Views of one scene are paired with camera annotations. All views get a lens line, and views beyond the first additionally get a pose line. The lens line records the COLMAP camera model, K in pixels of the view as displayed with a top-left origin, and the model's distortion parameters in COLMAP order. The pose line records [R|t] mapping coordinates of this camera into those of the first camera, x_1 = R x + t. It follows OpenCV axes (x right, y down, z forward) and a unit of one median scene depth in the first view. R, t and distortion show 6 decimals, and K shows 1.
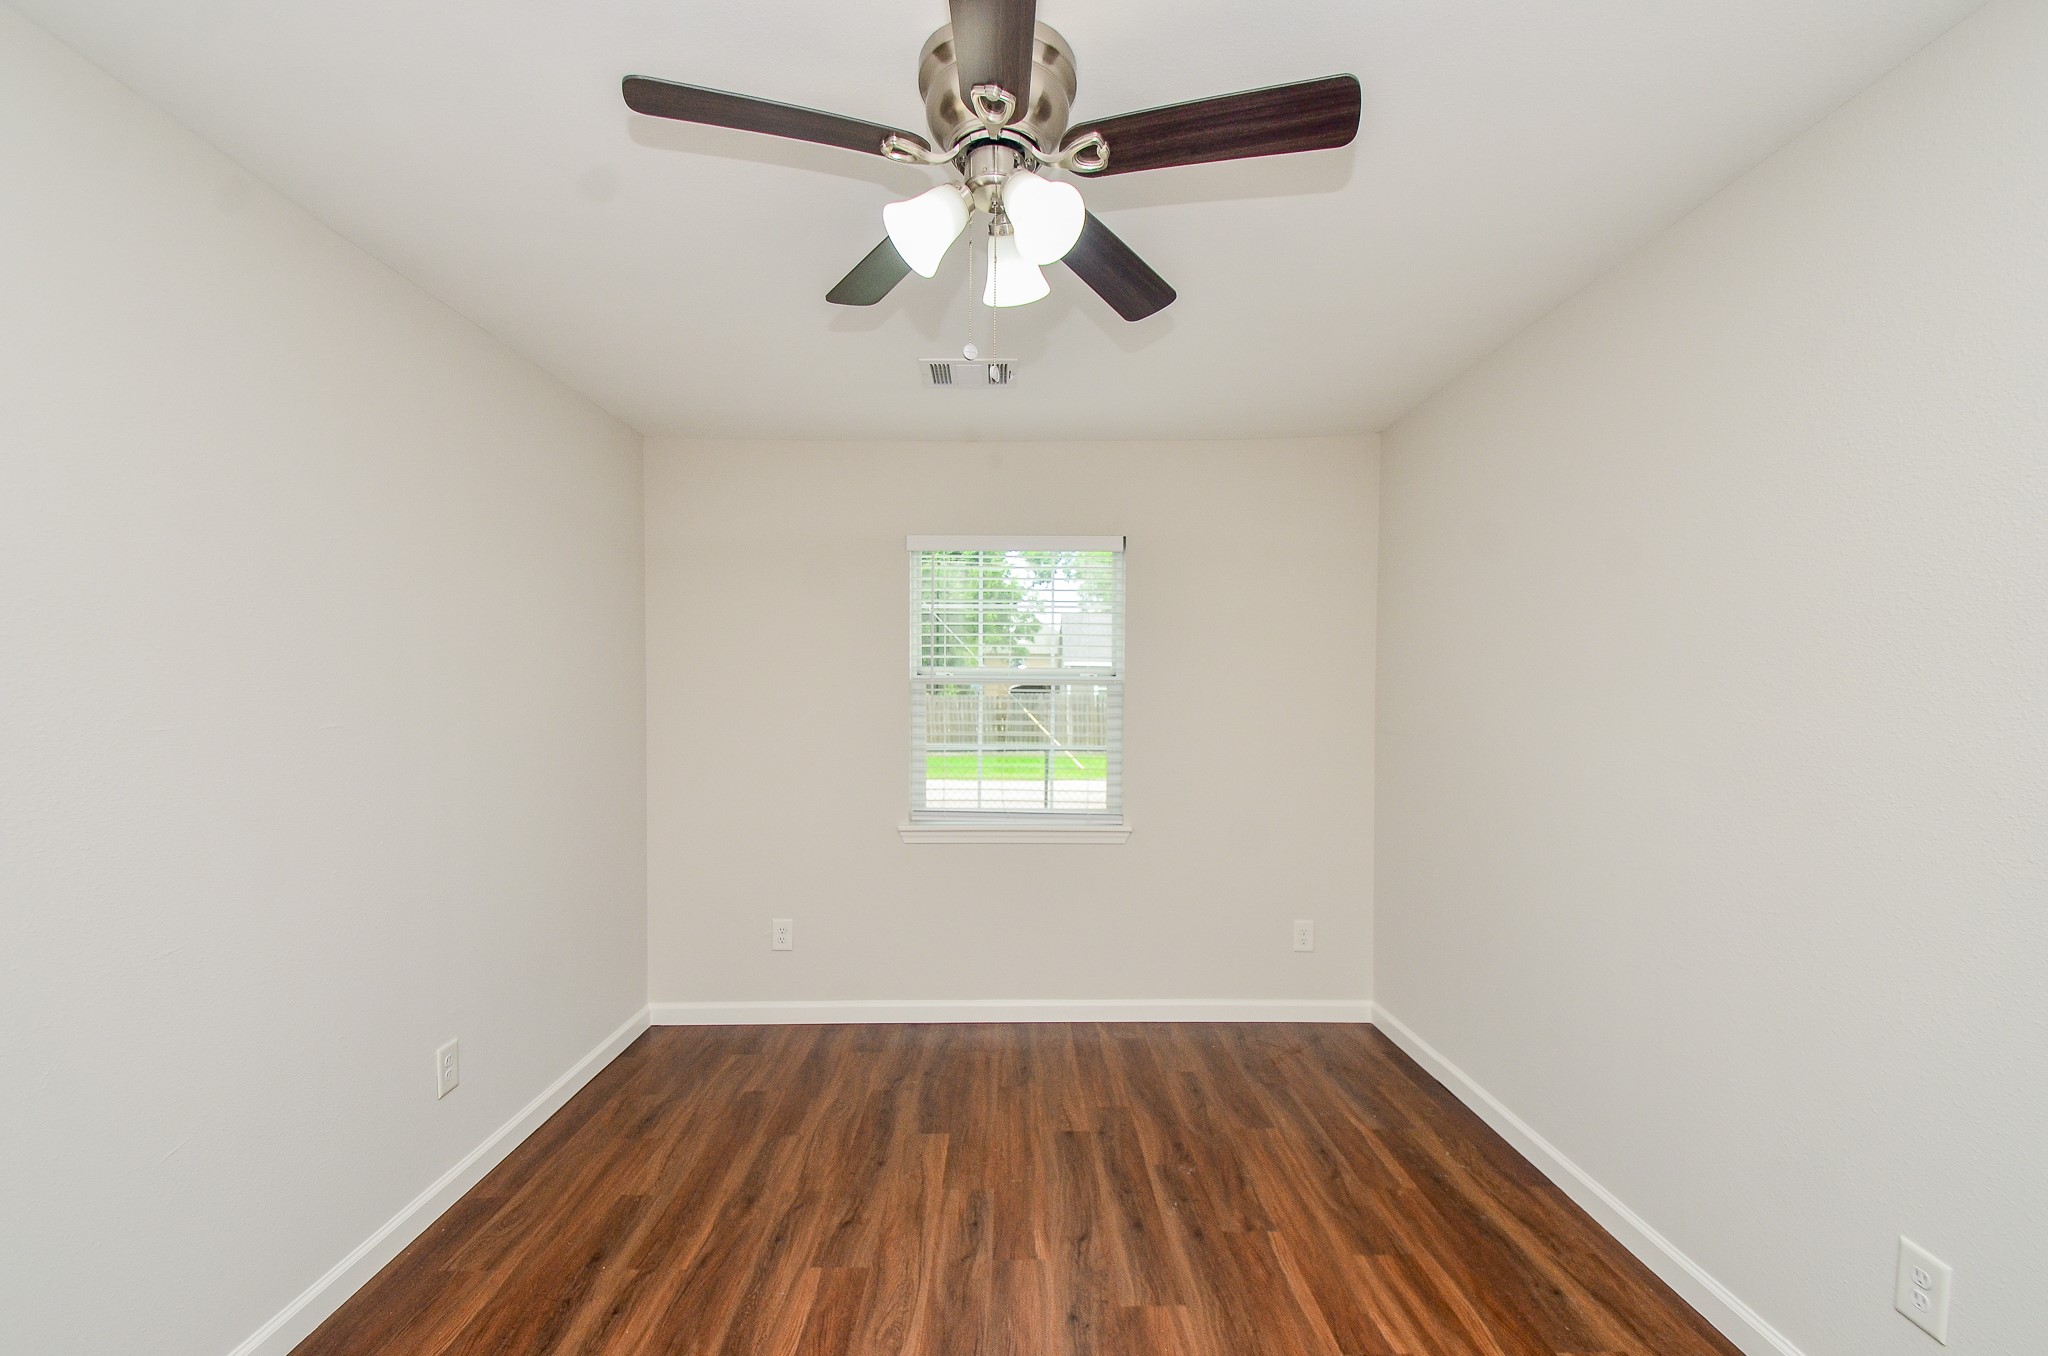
lens RADIAL K [[884.0, 0, 1020.6], [0, 884.0, 706.3], [0, 0, 1]] dist [0.033464, -0.022303]
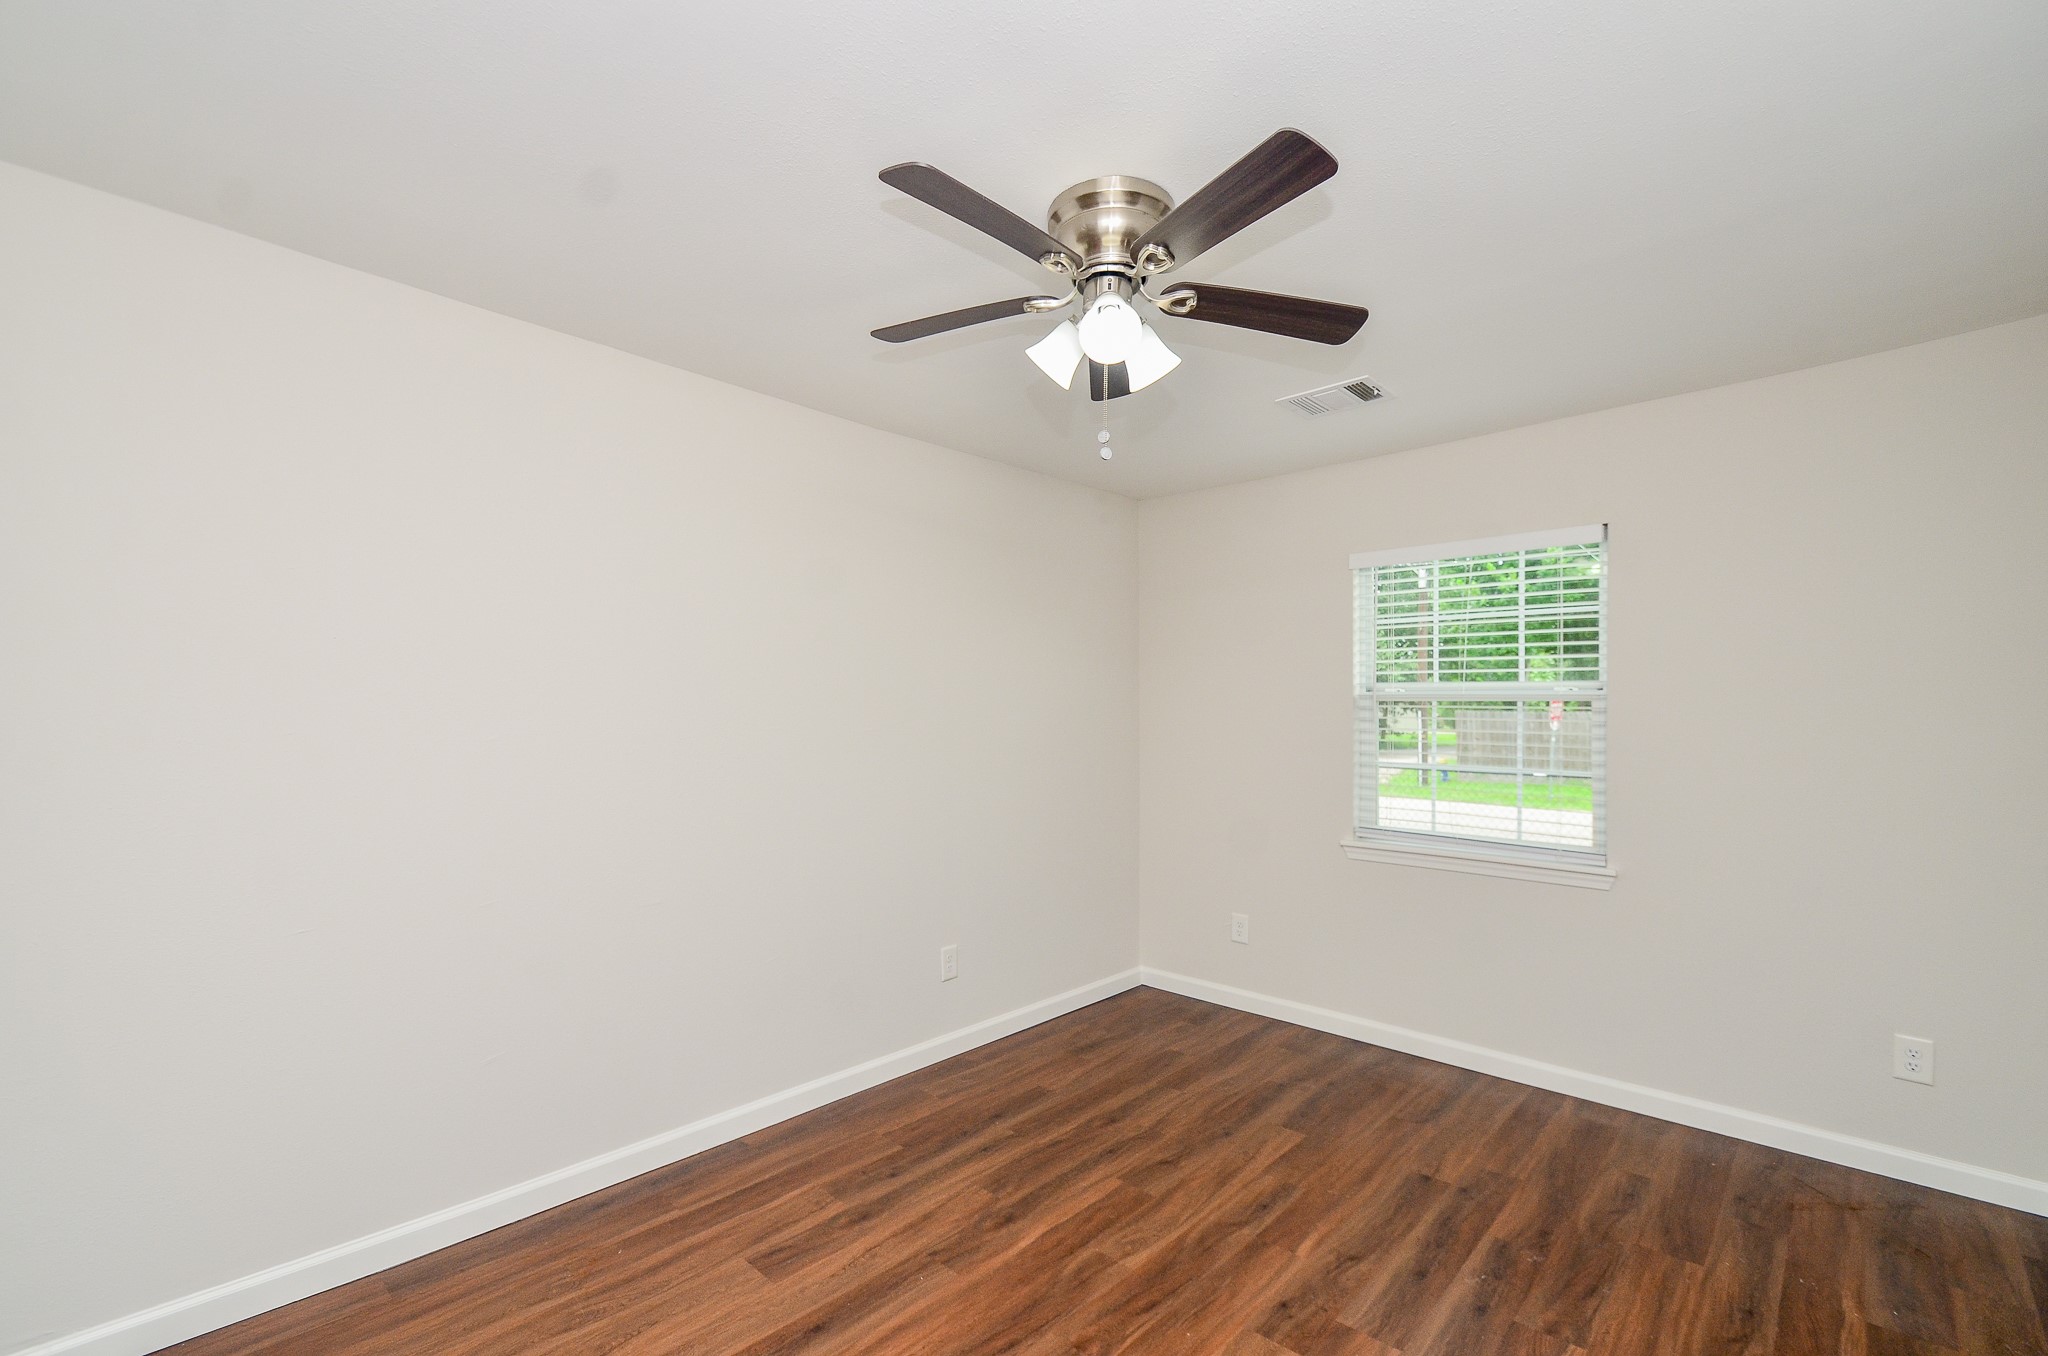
lens RADIAL K [[885.6, 0, 1021.8], [0, 885.6, 704.2], [0, 0, 1]] dist [0.017595, -0.014804]
pose [[0.721656, -0.002707, -0.692246, 0.399721], [-0.012328, 0.999784, -0.016761, 0.000914], [0.692142, 0.020629, 0.721467, 0.014961]]
